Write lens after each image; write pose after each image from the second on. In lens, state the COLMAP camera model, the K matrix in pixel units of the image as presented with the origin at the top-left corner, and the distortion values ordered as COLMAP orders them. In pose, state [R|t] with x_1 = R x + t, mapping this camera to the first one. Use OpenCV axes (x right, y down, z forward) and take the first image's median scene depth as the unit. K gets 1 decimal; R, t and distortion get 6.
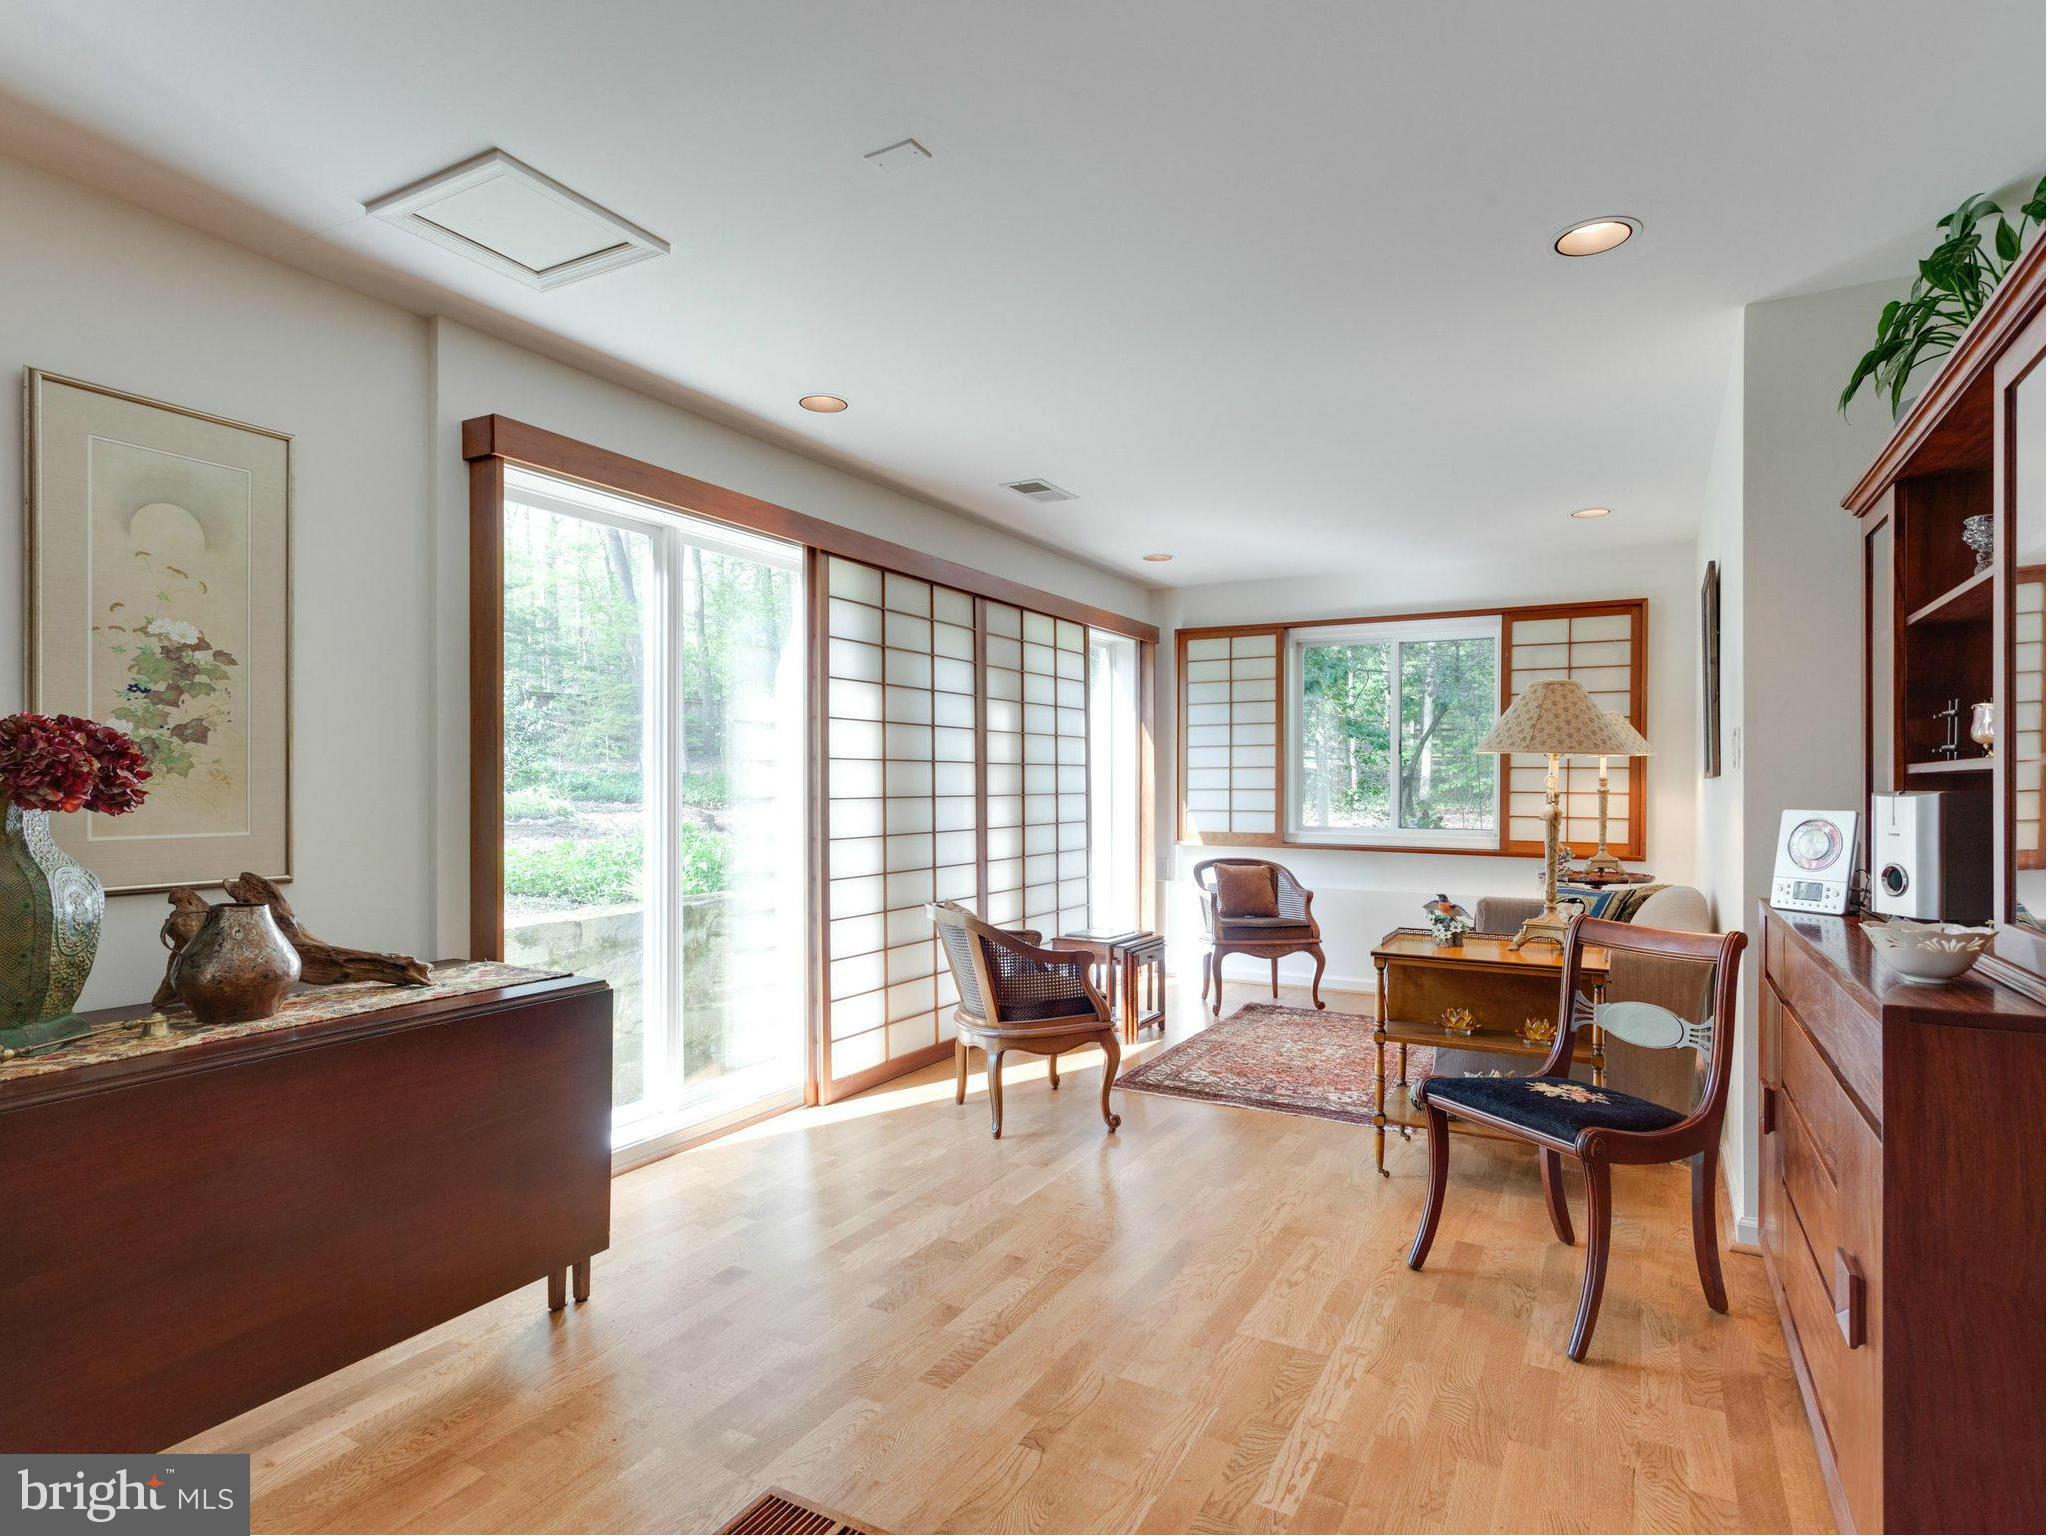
lens RADIAL K [[1100.0, 0, 1011.9], [0, 1100.0, 767.9], [0, 0, 1]] dist [0.003490, -0.002428]
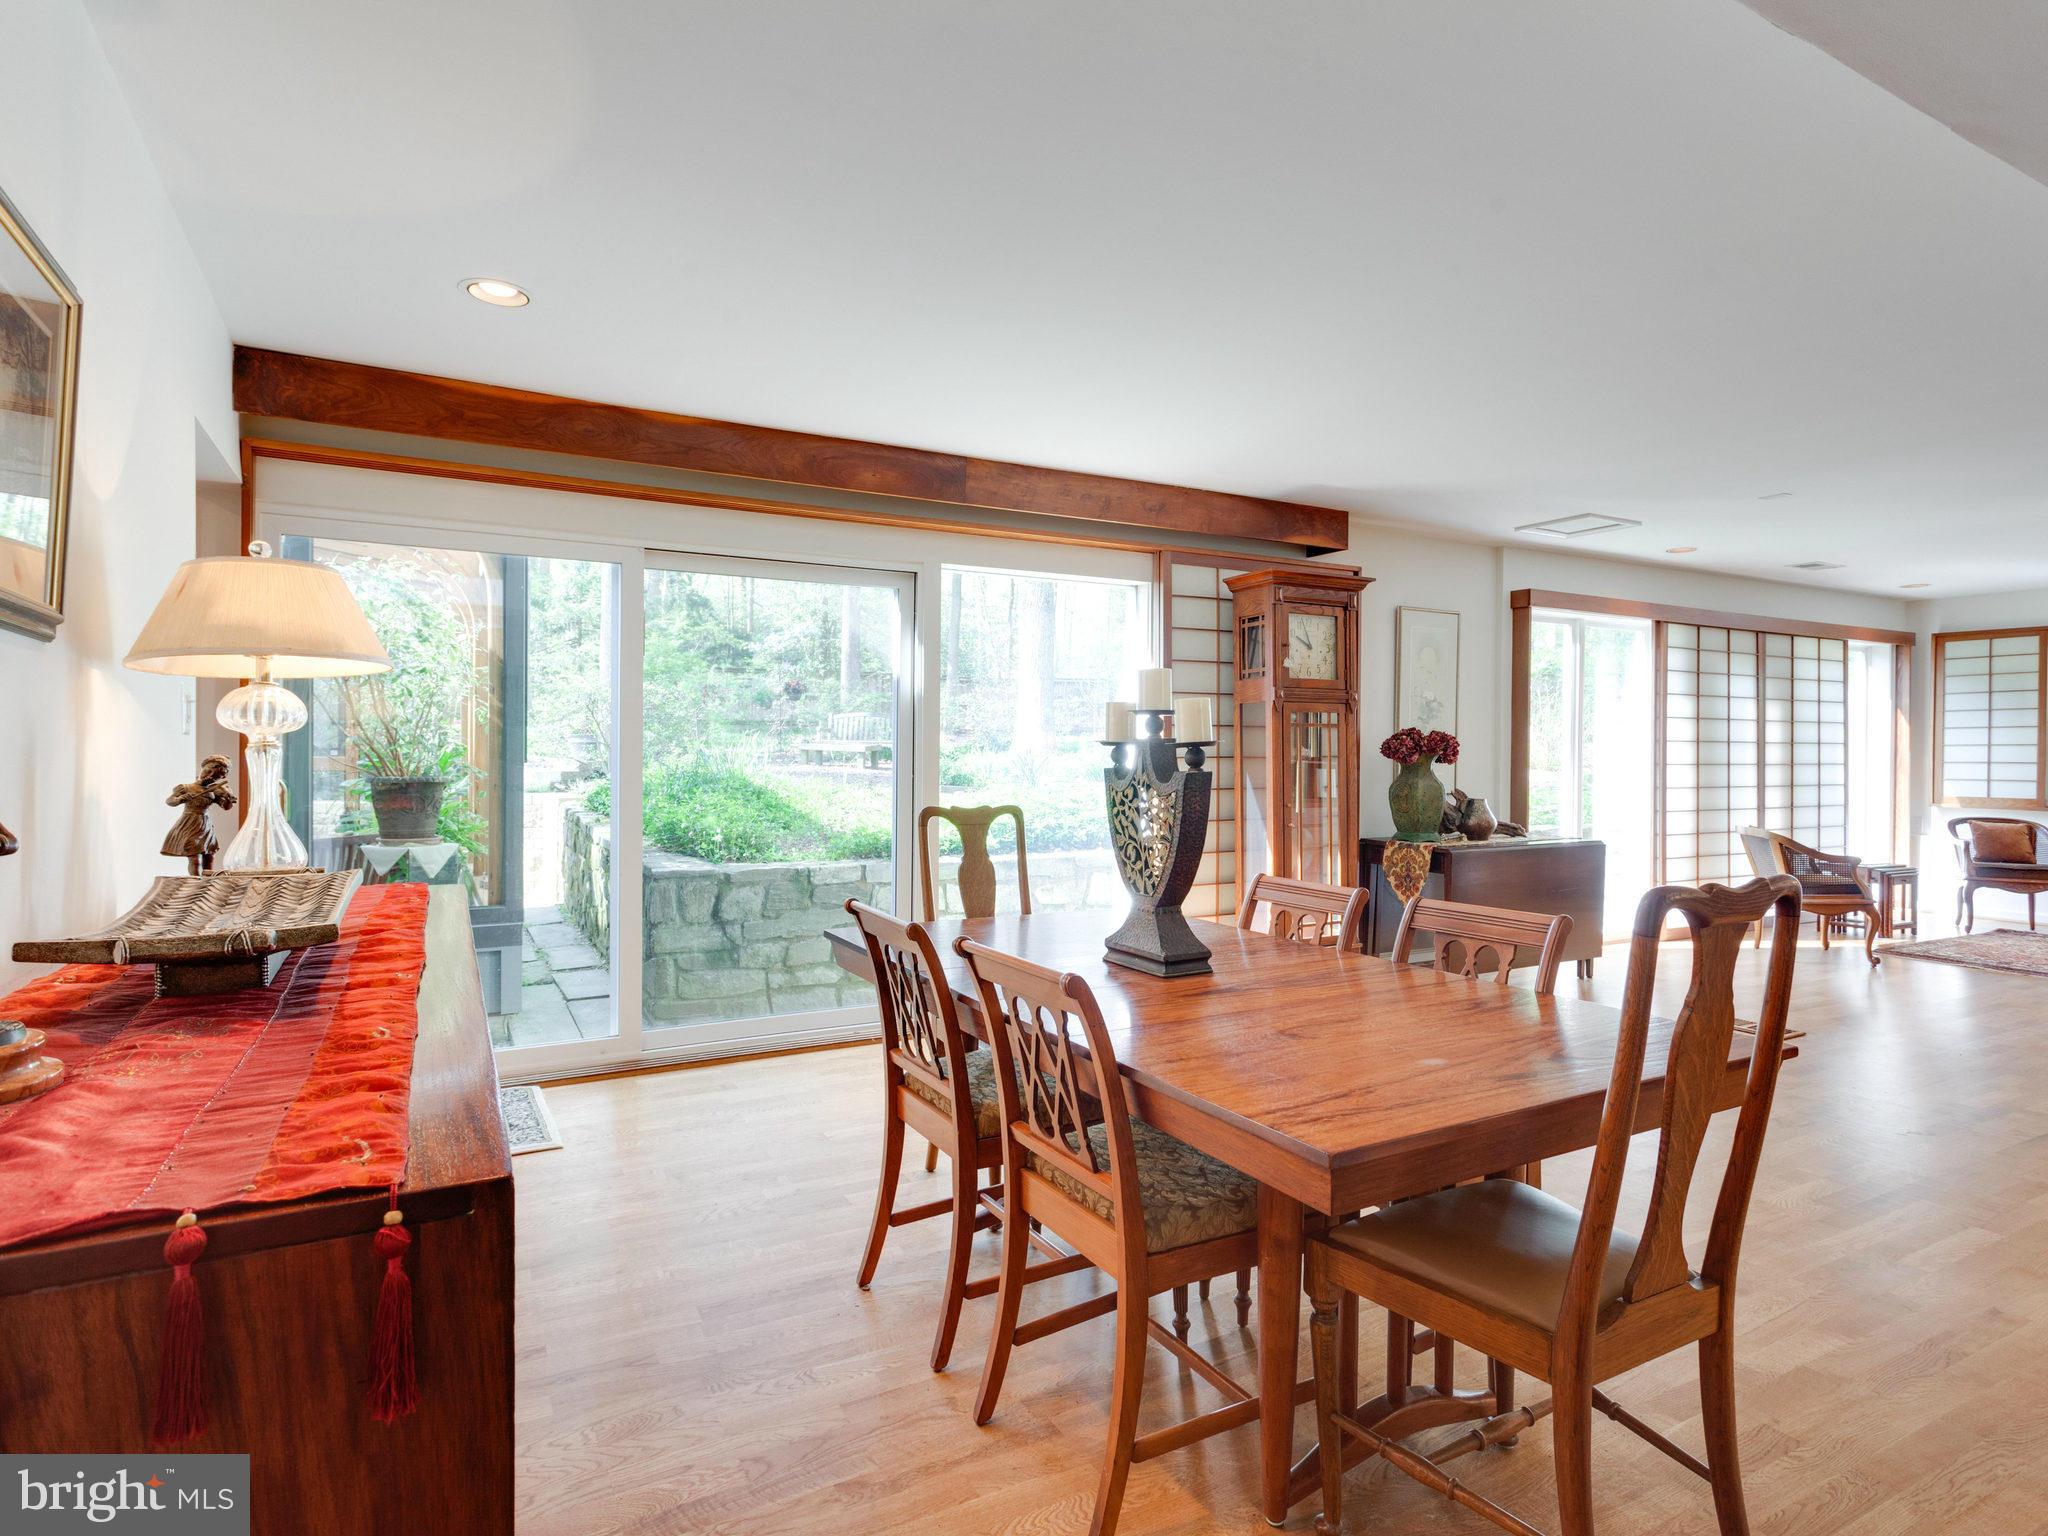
lens RADIAL K [[1100.0, 0, 1011.9], [0, 1100.0, 767.9], [0, 0, 1]] dist [0.003490, -0.002428]
pose [[0.849080, 0.005568, -0.528235, -0.101393], [0.004468, 0.999833, 0.017720, -0.001325], [0.528246, -0.017406, 0.848913, -0.809471]]
